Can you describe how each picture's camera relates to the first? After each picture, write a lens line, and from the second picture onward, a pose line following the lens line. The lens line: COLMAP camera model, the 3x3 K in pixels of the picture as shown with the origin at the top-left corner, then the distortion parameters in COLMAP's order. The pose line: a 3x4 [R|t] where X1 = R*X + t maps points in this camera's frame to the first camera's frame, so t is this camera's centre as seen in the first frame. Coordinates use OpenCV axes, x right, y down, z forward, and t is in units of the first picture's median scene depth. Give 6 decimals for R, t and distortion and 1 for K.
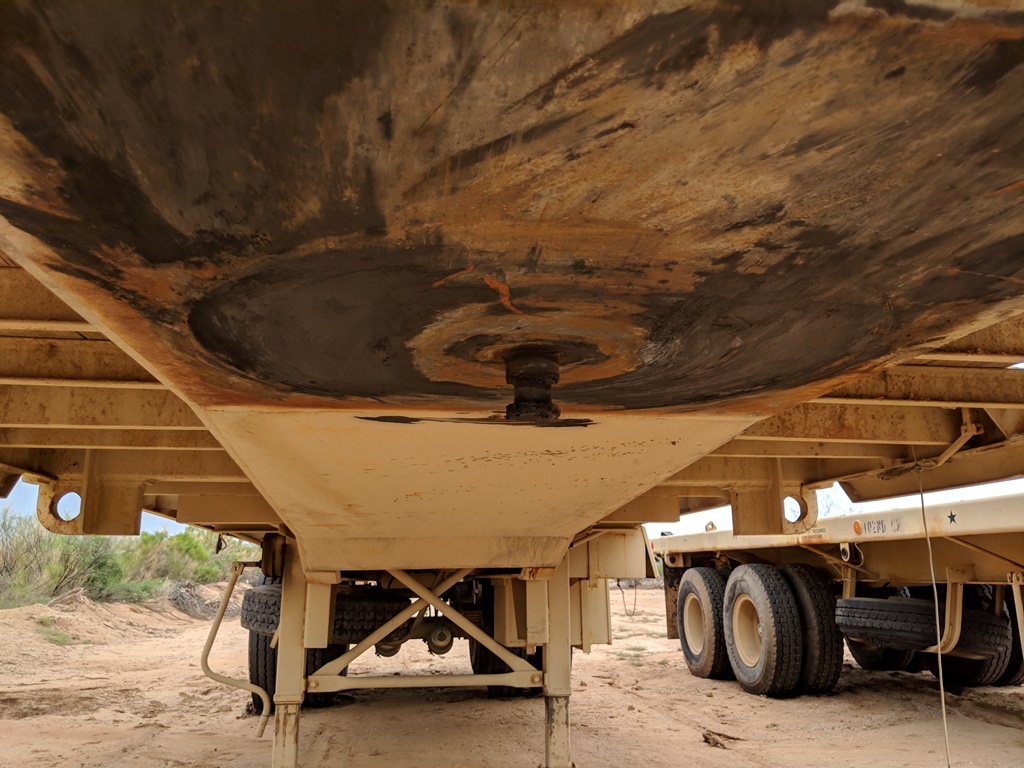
lens RADIAL K [[810.9, 0, 515.0], [0, 810.9, 383.9], [0, 0, 1]] dist [0.069238, -0.157079]
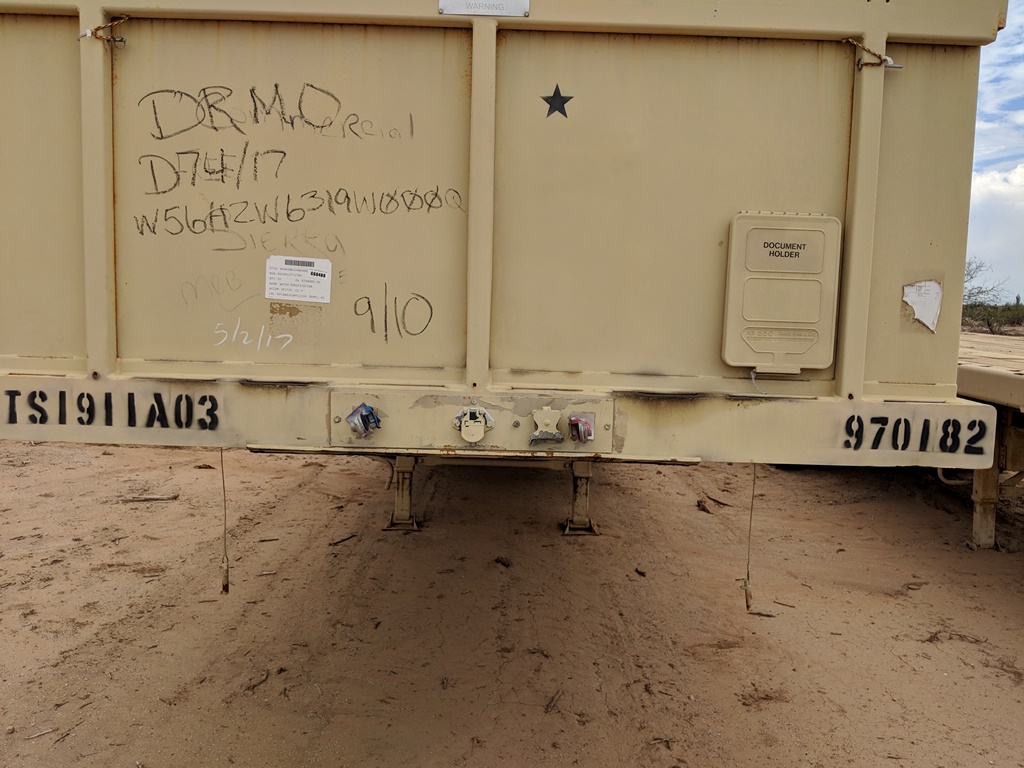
lens RADIAL K [[813.9, 0, 517.1], [0, 813.9, 381.8], [0, 0, 1]] dist [0.051532, -0.112573]
pose [[0.989772, 0.053542, -0.132227, 0.138542], [-0.007500, 0.945142, 0.326575, -0.296623], [0.142458, -0.322243, 0.935877, -0.385285]]
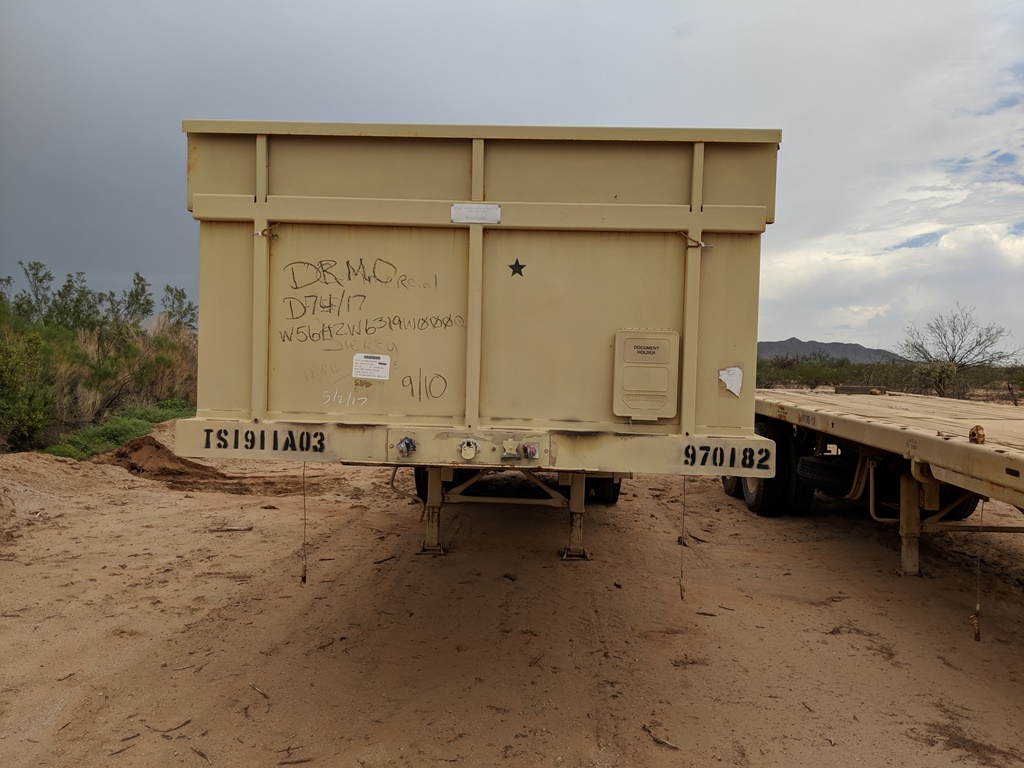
lens RADIAL K [[813.9, 0, 517.1], [0, 813.9, 381.8], [0, 0, 1]] dist [0.051532, -0.112573]
pose [[0.983074, 0.043613, -0.177944, 0.264737], [0.002832, 0.967520, 0.252779, -0.411999], [0.183189, -0.249004, 0.951020, -0.777051]]
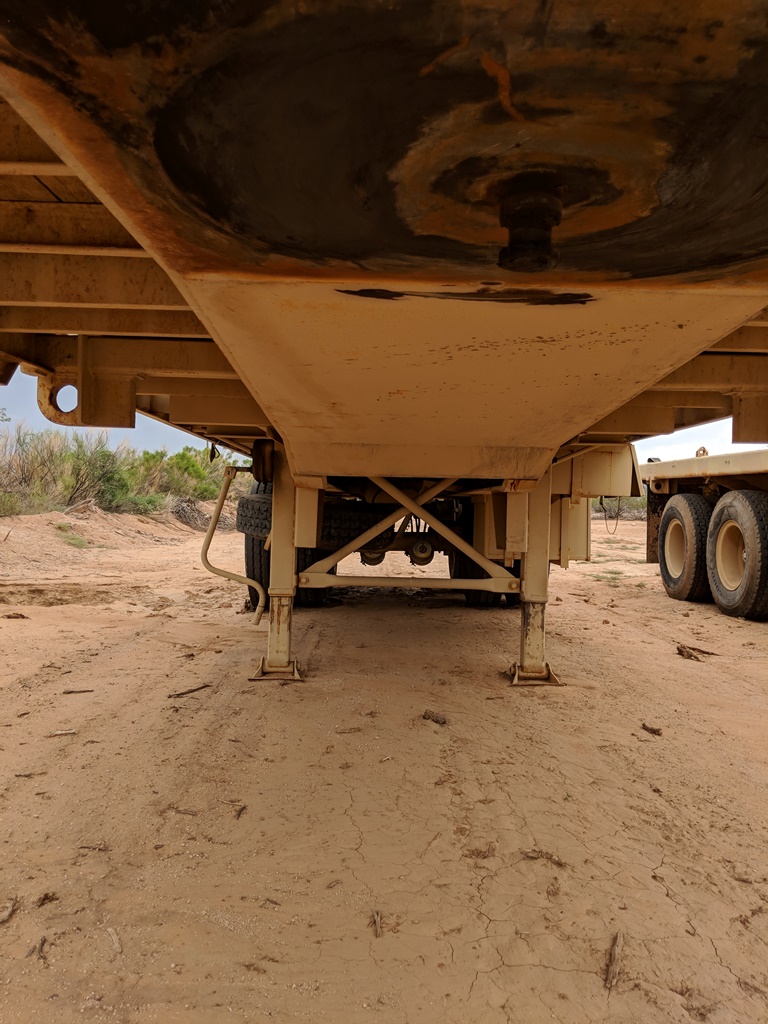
lens RADIAL K [[809.2, 0, 389.6], [0, 809.2, 508.3], [0, 0, 1]] dist [0.050513, -0.097615]
pose [[0.991263, 0.031484, -0.128088, -0.002228], [-0.000624, 0.972203, 0.234137, 0.029947], [0.131899, -0.232012, 0.963729, 0.016148]]
